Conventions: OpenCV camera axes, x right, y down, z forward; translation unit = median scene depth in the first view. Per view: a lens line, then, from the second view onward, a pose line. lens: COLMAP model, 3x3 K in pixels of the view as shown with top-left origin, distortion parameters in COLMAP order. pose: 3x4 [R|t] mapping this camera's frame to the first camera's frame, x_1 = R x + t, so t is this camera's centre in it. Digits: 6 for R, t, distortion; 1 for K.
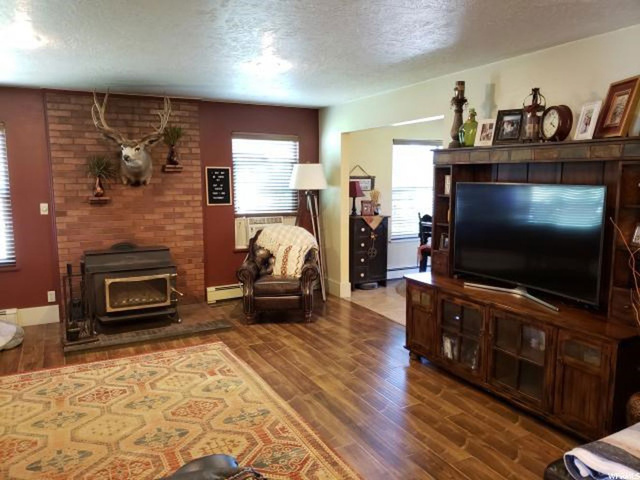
lens RADIAL K [[502.3, 0, 320.0], [0, 502.3, 240.0], [0, 0, 1]] dist [0.049738, -0.008955]
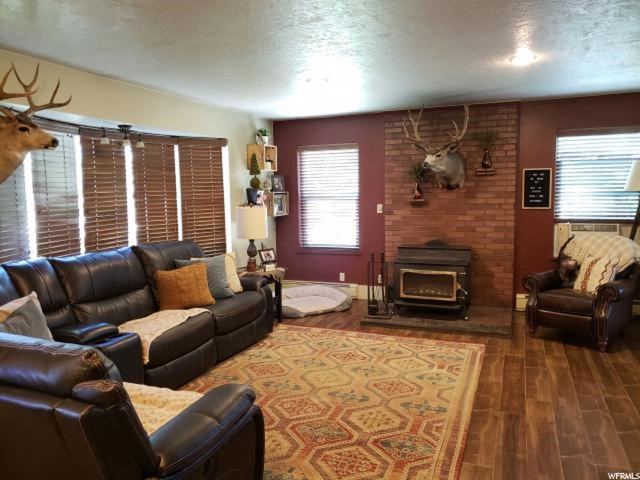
lens RADIAL K [[502.3, 0, 320.0], [0, 502.3, 240.0], [0, 0, 1]] dist [0.049738, -0.008955]
pose [[0.652838, 0.070807, -0.754181, 0.302549], [-0.078209, 0.996601, 0.025868, -0.004379], [0.753450, 0.042096, 0.656157, 0.085458]]
